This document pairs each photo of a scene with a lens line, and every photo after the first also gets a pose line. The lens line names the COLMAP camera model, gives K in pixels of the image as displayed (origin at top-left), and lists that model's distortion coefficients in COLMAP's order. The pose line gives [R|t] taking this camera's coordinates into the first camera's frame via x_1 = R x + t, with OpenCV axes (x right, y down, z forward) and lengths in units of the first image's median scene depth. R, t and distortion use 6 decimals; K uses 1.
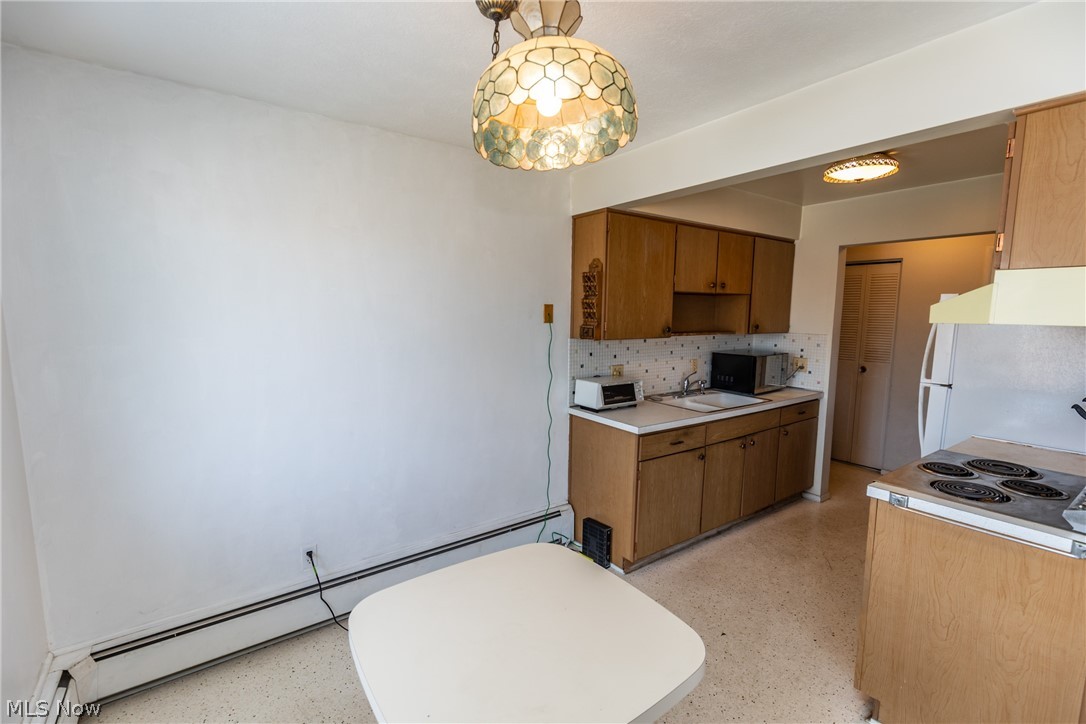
lens RADIAL K [[476.1, 0, 541.3], [0, 476.1, 365.3], [0, 0, 1]] dist [0.003291, -0.000303]
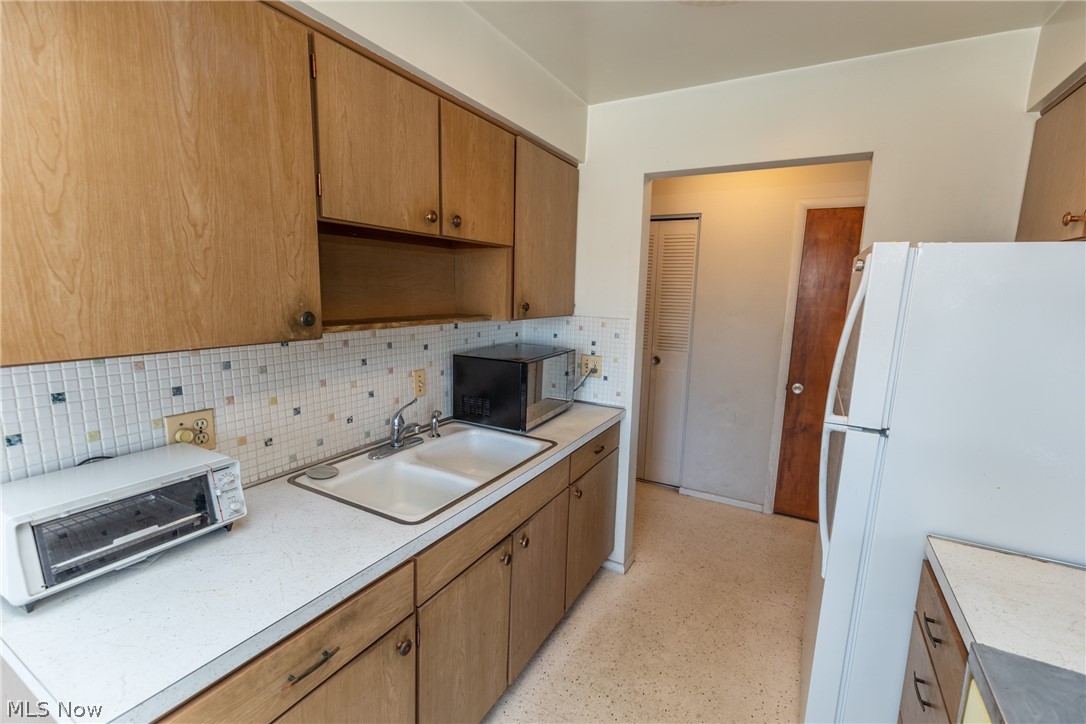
lens RADIAL K [[476.1, 0, 543.7], [0, 476.1, 358.9], [0, 0, 1]] dist [0.003291, -0.000303]
pose [[0.900884, -0.052130, 0.430919, 0.228493], [0.034337, 0.998210, 0.048973, -0.046884], [-0.432700, -0.029323, 0.901061, 0.488916]]
